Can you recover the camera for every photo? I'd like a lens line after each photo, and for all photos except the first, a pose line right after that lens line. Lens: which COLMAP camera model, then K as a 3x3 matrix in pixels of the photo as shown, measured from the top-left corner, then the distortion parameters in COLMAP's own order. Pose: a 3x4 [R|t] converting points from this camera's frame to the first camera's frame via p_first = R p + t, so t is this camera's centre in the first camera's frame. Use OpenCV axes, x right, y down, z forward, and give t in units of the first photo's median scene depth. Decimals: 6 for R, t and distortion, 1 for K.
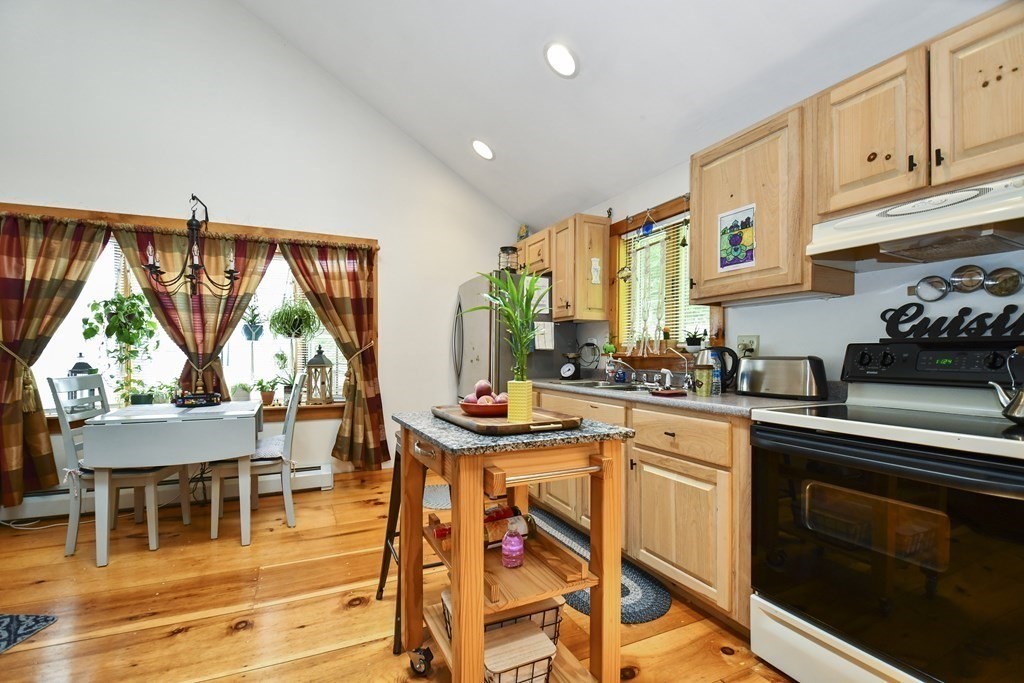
lens RADIAL K [[454.2, 0, 512.5], [0, 454.2, 357.0], [0, 0, 1]] dist [-0.000014, -0.010118]
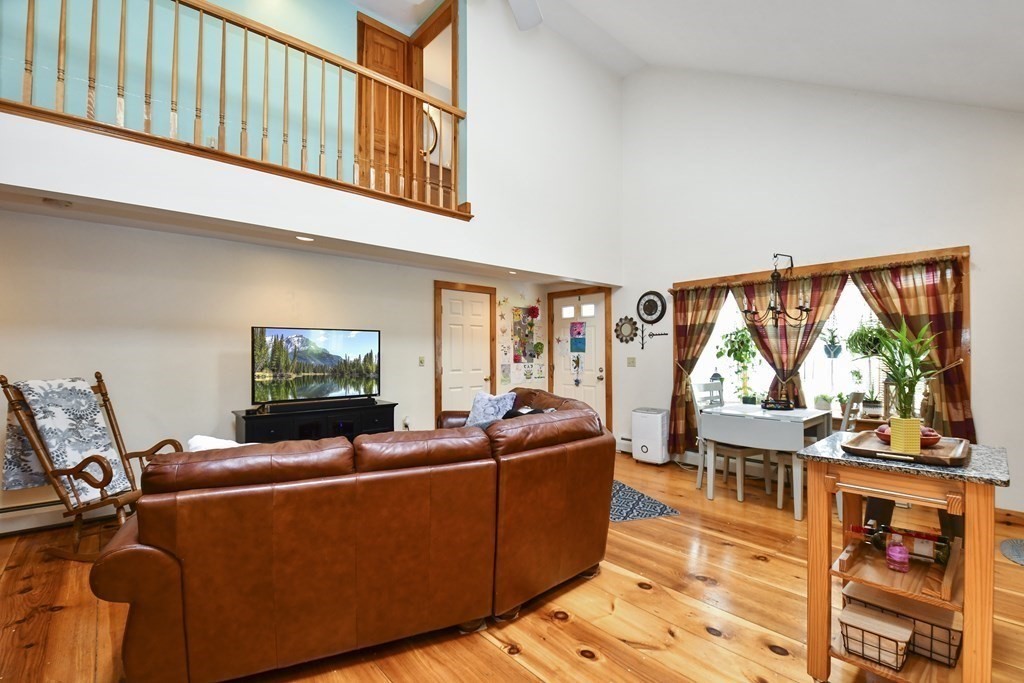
lens RADIAL K [[454.2, 0, 512.5], [0, 454.2, 357.0], [0, 0, 1]] dist [-0.000014, -0.010118]
pose [[0.286696, 0.002394, -0.958019, 0.354674], [-0.008767, 0.999962, -0.000124, -0.038182], [0.957982, 0.008435, 0.286706, -0.134343]]
